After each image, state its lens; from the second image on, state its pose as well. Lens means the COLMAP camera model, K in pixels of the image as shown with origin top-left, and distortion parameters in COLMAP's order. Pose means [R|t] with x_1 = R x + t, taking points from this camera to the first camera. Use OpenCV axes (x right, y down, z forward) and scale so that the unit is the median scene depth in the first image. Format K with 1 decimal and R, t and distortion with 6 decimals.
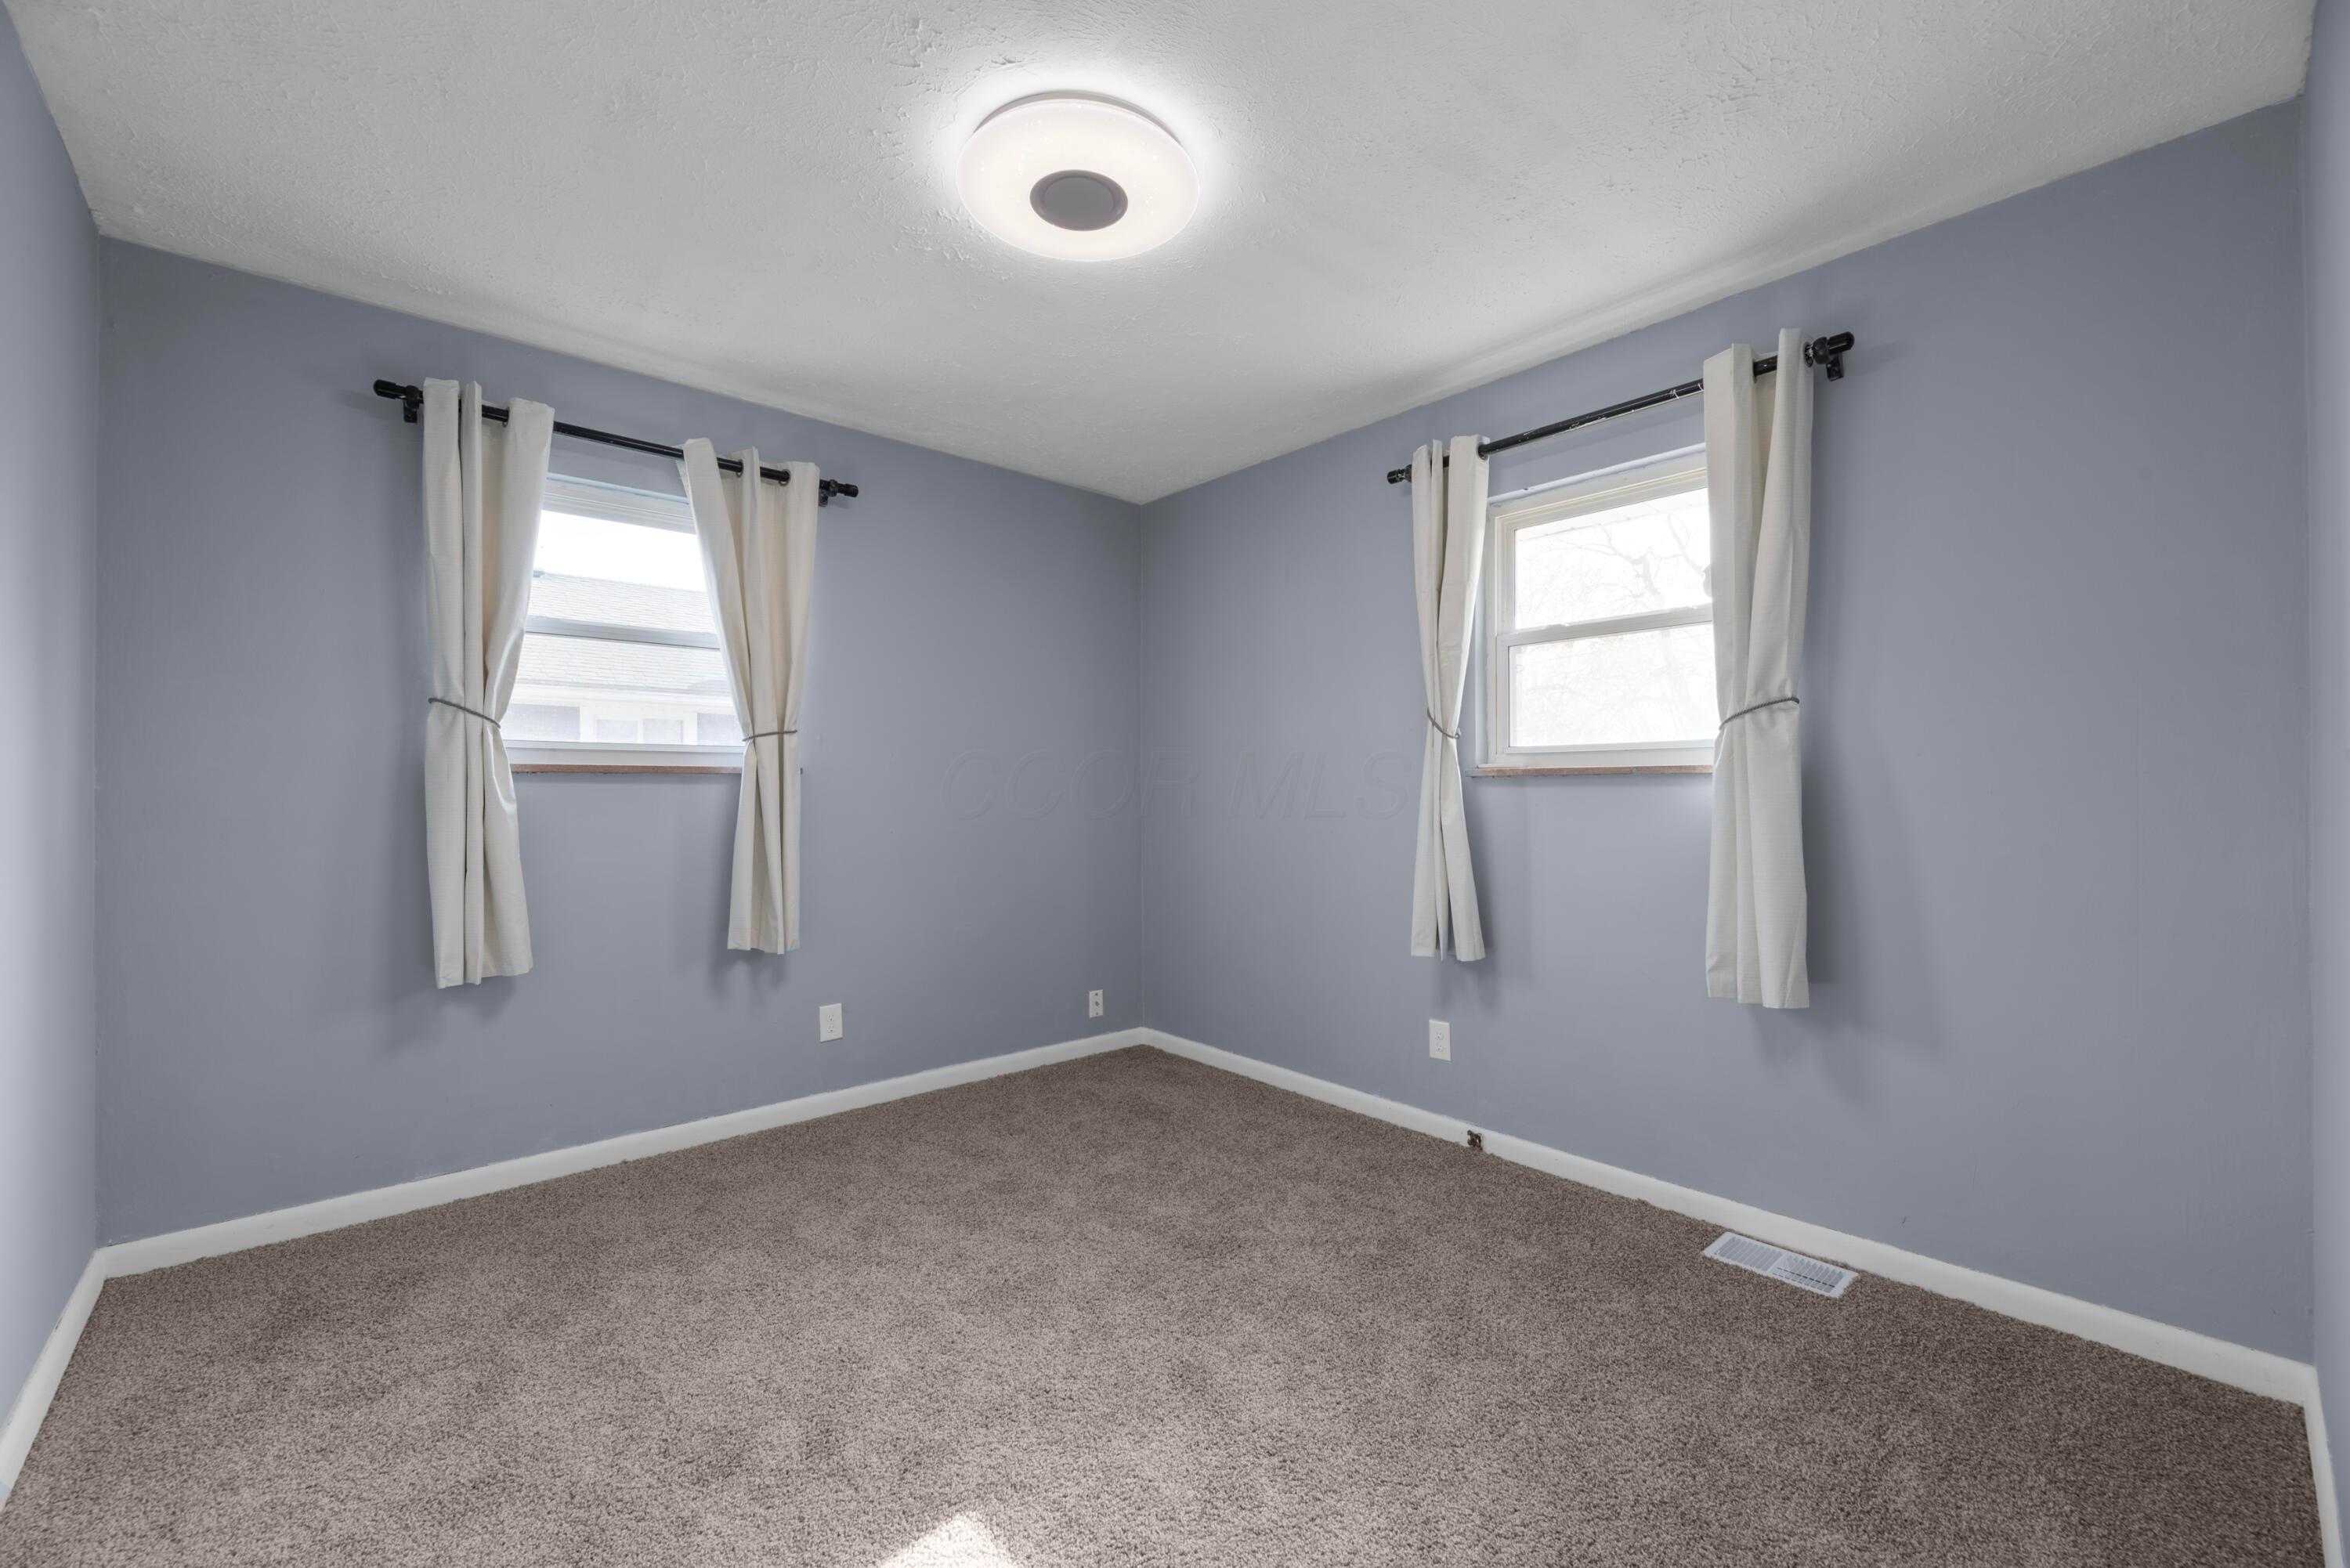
lens RADIAL K [[946.3, 0, 1164.3], [0, 946.3, 787.5], [0, 0, 1]] dist [-0.002180, -0.000191]
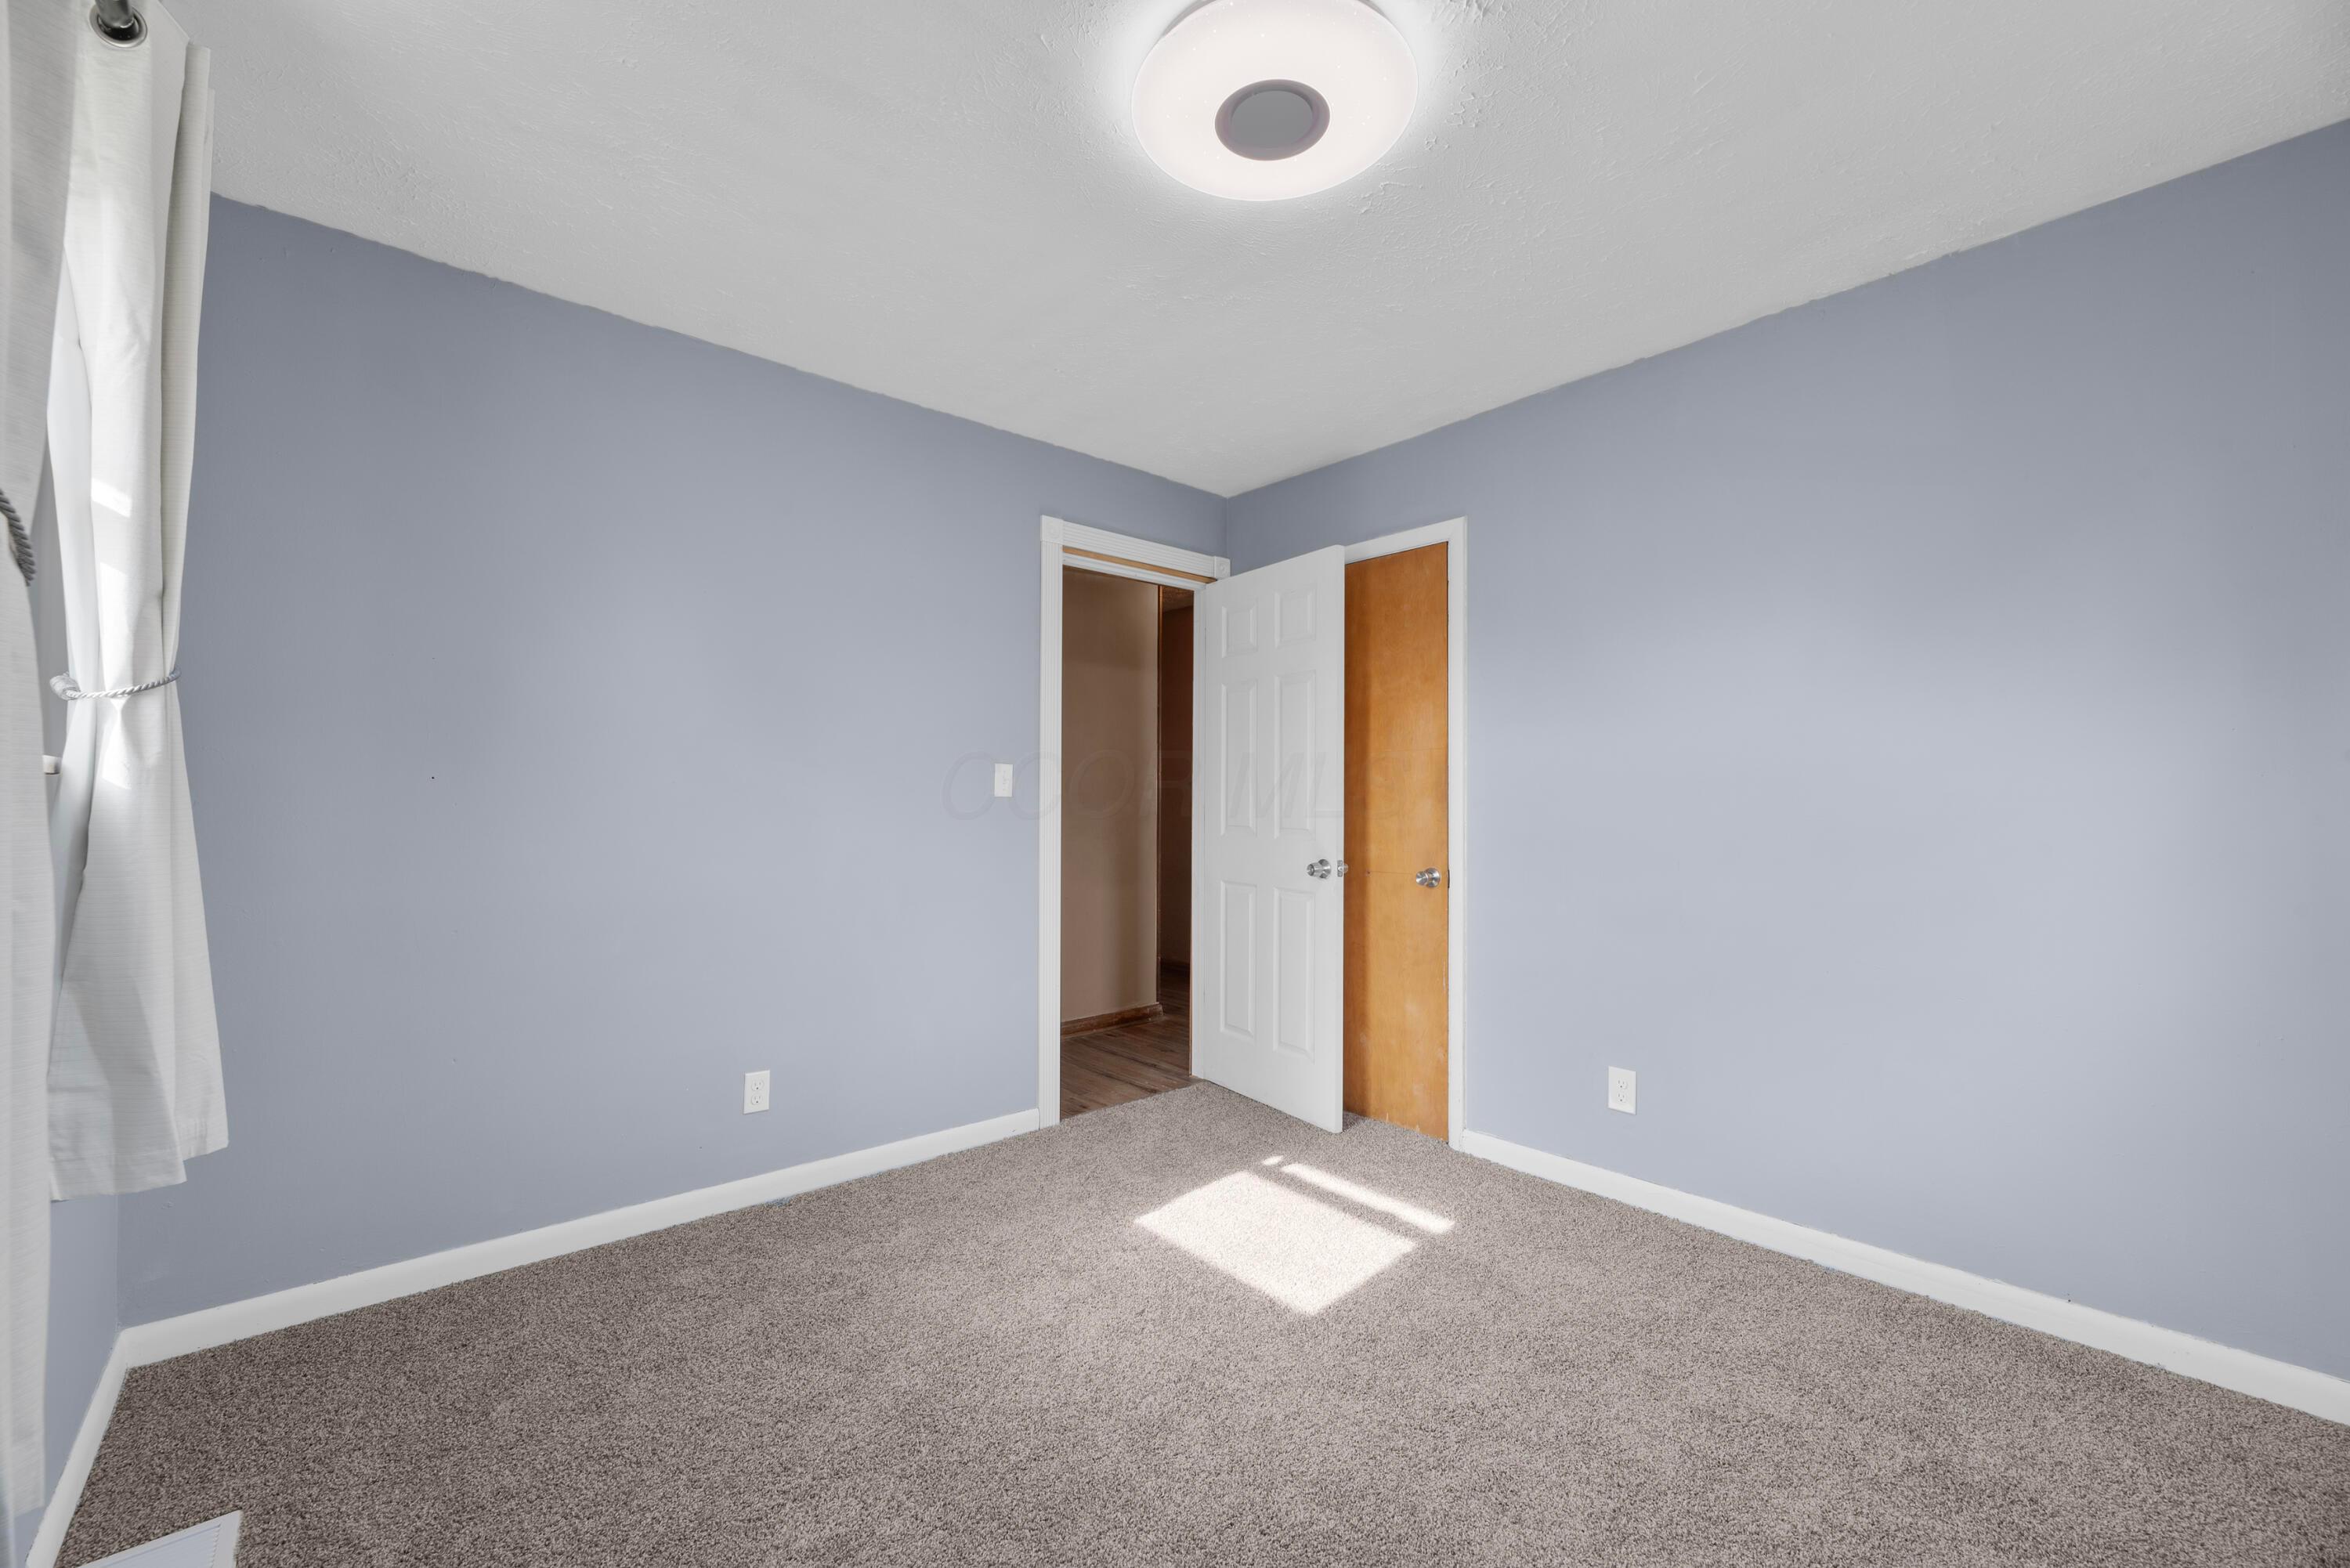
lens RADIAL K [[946.3, 0, 1164.3], [0, 946.3, 787.5], [0, 0, 1]] dist [-0.002180, -0.000191]
pose [[-0.999992, -0.003848, 0.000934, 0.001933], [-0.003866, 0.999790, -0.020143, 0.000768], [-0.000857, -0.020147, -0.999797, 1.275826]]
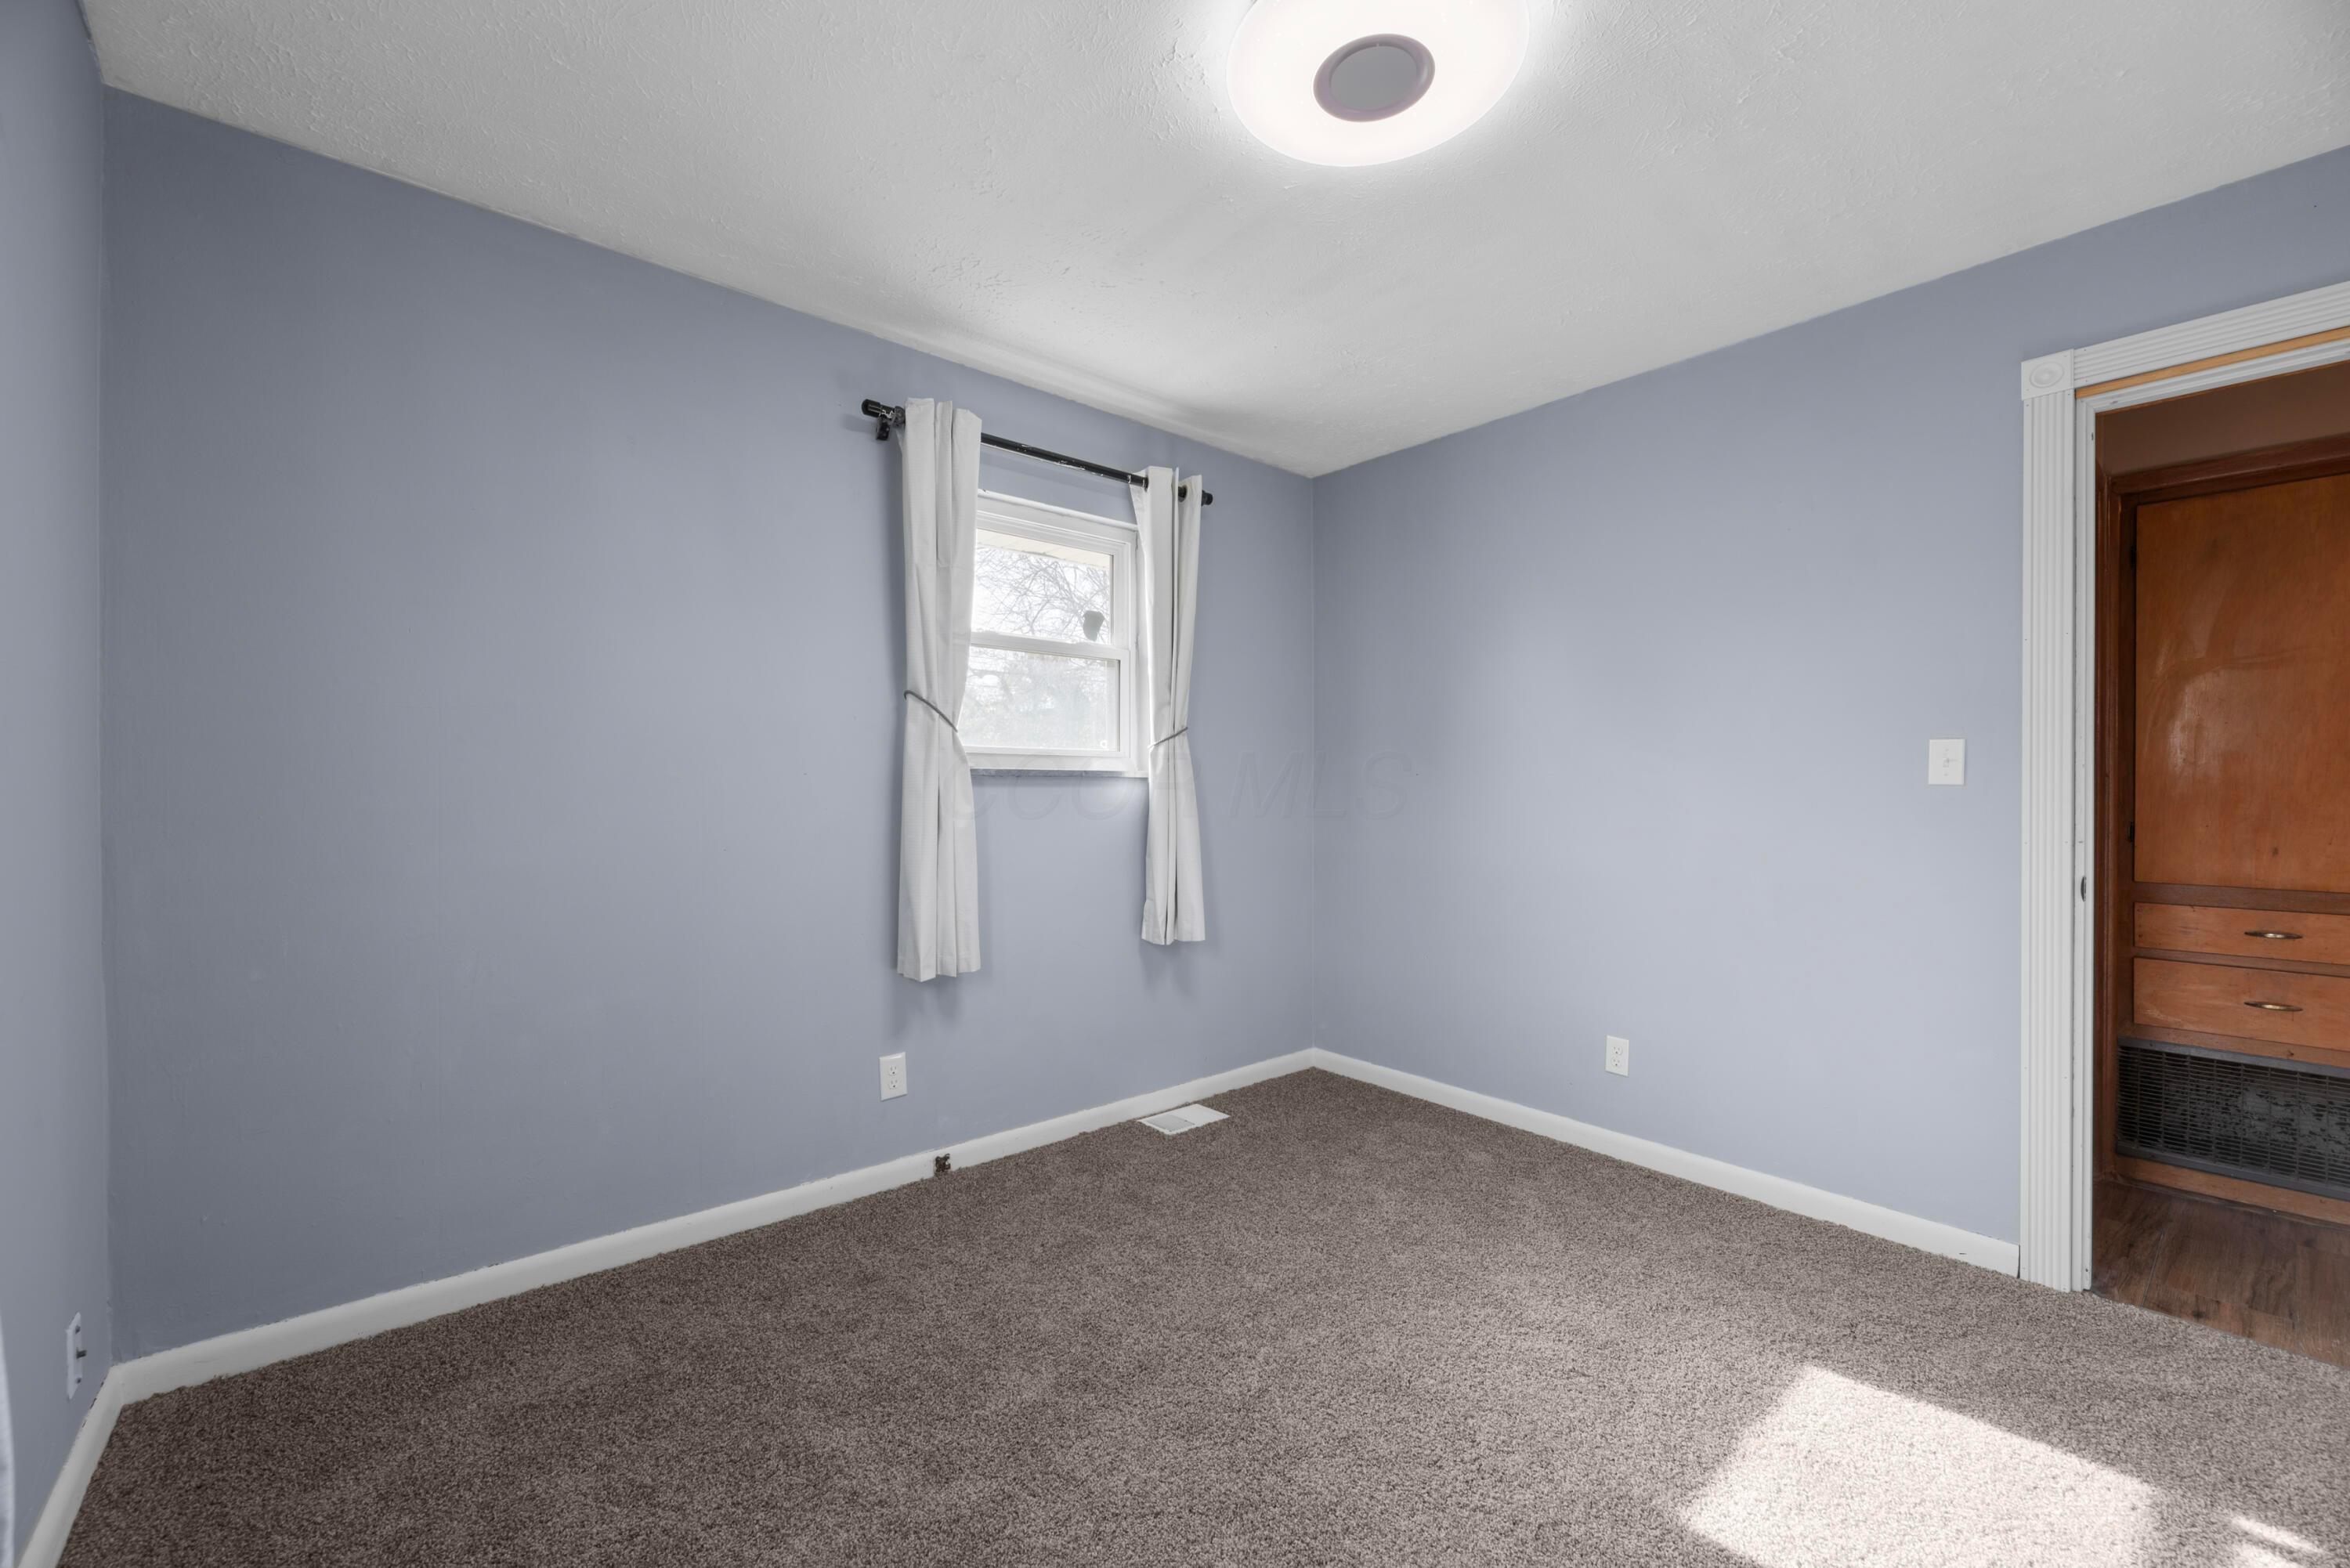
lens RADIAL K [[946.3, 0, 1164.3], [0, 946.3, 787.5], [0, 0, 1]] dist [-0.002180, -0.000191]
pose [[0.014270, -0.000559, 0.999898, -0.632673], [-0.007665, 0.999970, 0.000668, -0.002347], [-0.999869, -0.007674, 0.014265, 0.805909]]
